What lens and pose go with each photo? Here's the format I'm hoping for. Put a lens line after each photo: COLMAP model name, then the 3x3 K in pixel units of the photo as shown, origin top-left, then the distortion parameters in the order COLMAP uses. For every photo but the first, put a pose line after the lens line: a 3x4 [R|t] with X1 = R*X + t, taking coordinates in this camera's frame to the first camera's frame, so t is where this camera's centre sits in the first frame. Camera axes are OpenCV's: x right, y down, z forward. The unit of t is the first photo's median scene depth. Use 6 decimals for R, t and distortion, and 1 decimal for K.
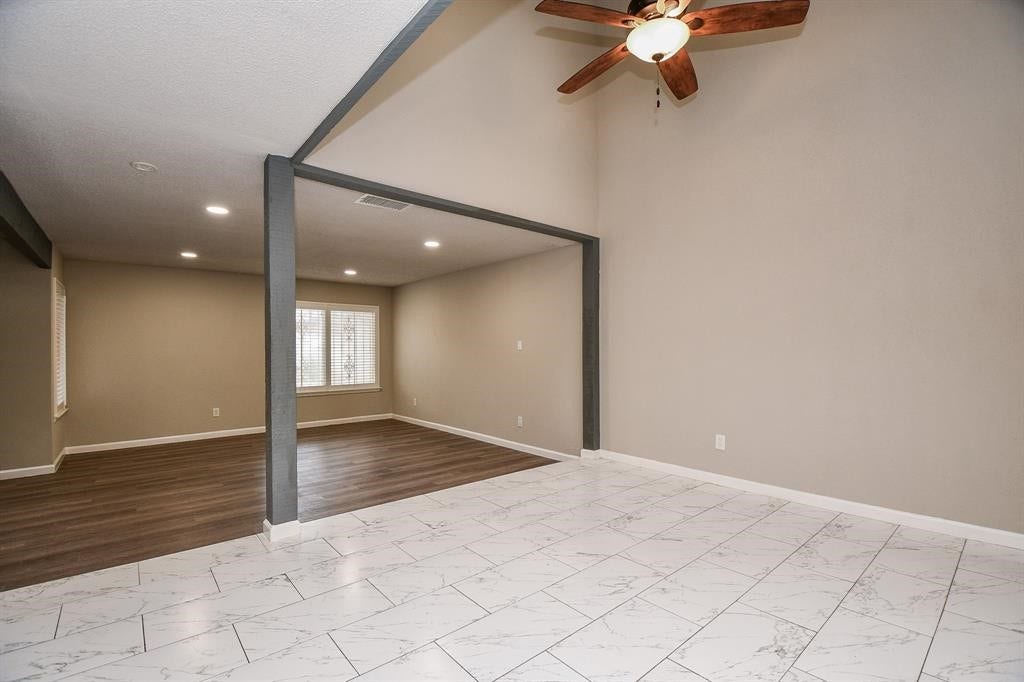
lens RADIAL K [[464.7, 0, 516.5], [0, 464.7, 346.3], [0, 0, 1]] dist [-0.001026, -0.000276]
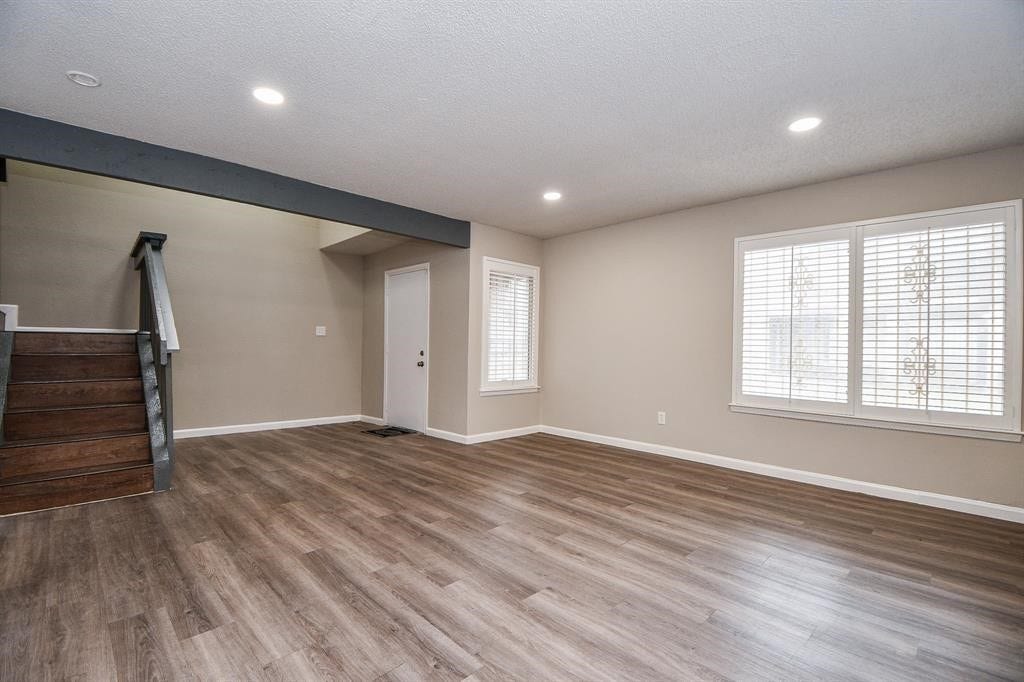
lens RADIAL K [[464.7, 0, 516.5], [0, 464.7, 346.3], [0, 0, 1]] dist [-0.001026, -0.000276]
pose [[0.044817, 0.017213, -0.998847, 0.045816], [-0.001817, 0.999851, 0.017149, 0.035030], [0.998994, 0.001047, 0.044841, 1.069662]]
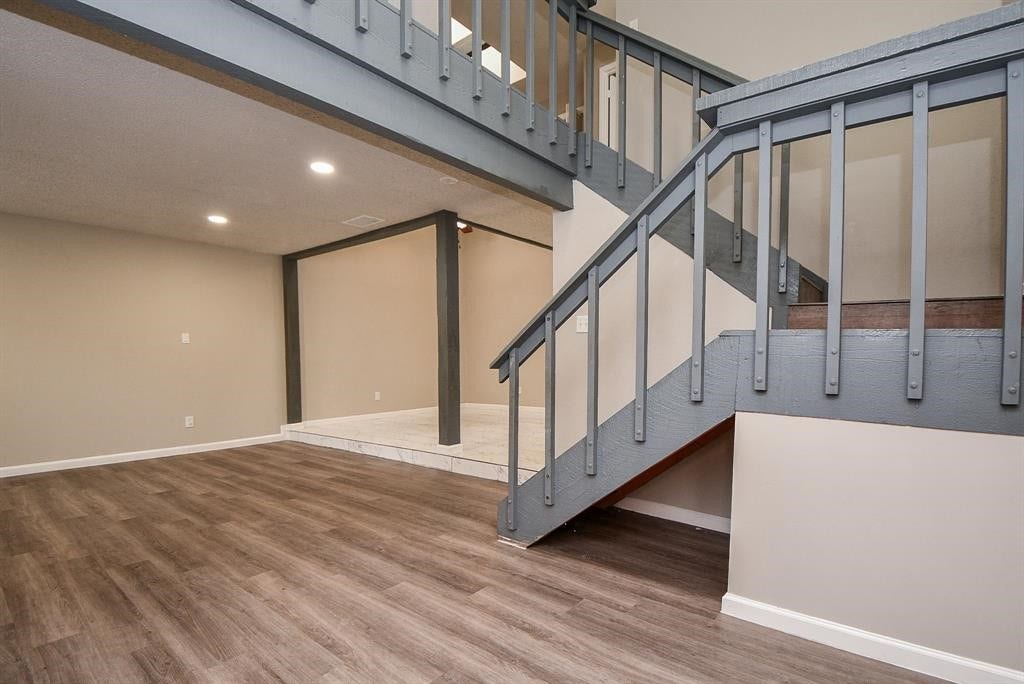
lens RADIAL K [[464.7, 0, 516.5], [0, 464.7, 347.3], [0, 0, 1]] dist [-0.001026, -0.000276]
pose [[-0.175163, 0.020024, 0.984336, -1.289750], [0.010405, 0.999775, -0.018487, 0.043141], [-0.984484, 0.007003, -0.175332, 0.634563]]
